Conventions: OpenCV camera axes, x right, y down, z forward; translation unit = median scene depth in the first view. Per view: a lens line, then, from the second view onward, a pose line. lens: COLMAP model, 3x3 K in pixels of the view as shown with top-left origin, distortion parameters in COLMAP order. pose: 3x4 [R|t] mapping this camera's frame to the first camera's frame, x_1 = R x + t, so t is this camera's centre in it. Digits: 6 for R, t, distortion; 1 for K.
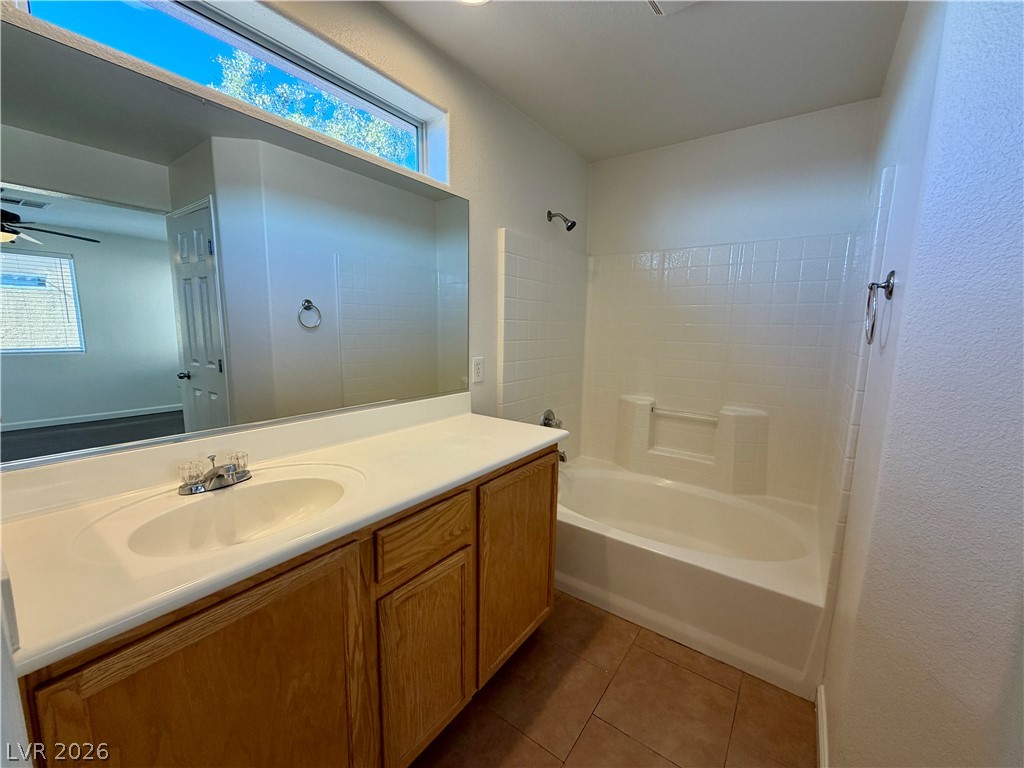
lens RADIAL K [[407.8, 0, 512.5], [0, 407.8, 384.6], [0, 0, 1]] dist [0.002393, 0.000184]
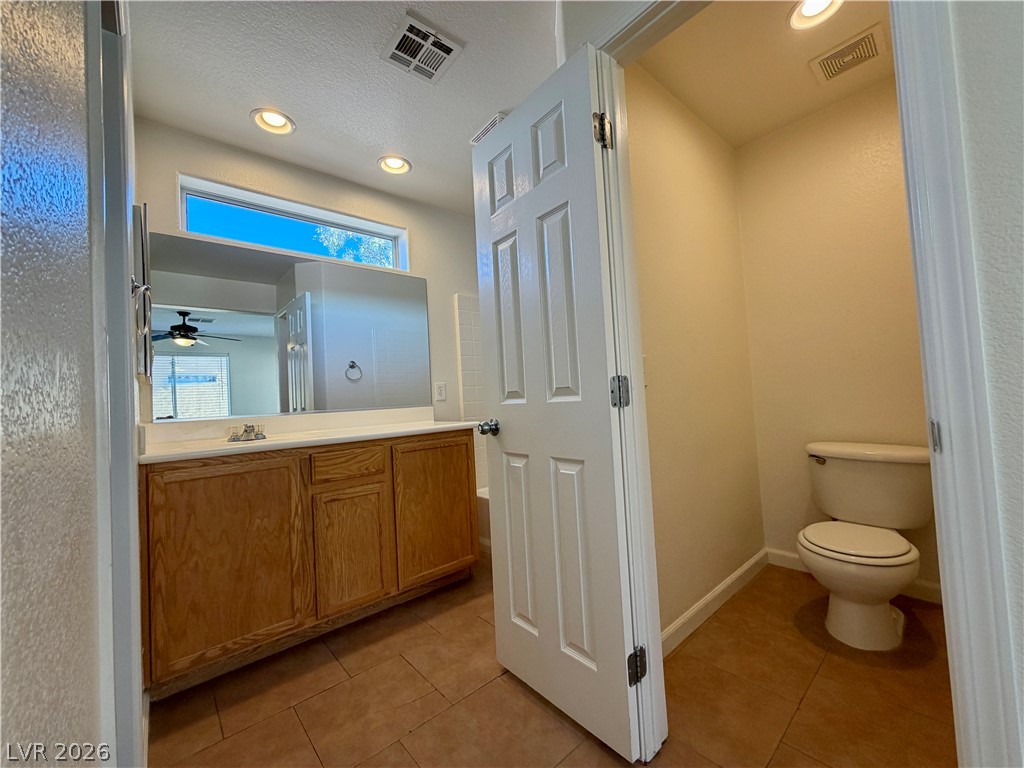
lens RADIAL K [[407.8, 0, 511.7], [0, 407.8, 384.4], [0, 0, 1]] dist [0.002393, 0.000184]
pose [[0.971532, -0.080710, -0.222735, 0.631991], [0.040982, 0.983261, -0.177535, 0.268254], [0.233335, 0.163353, 0.958577, -0.390005]]
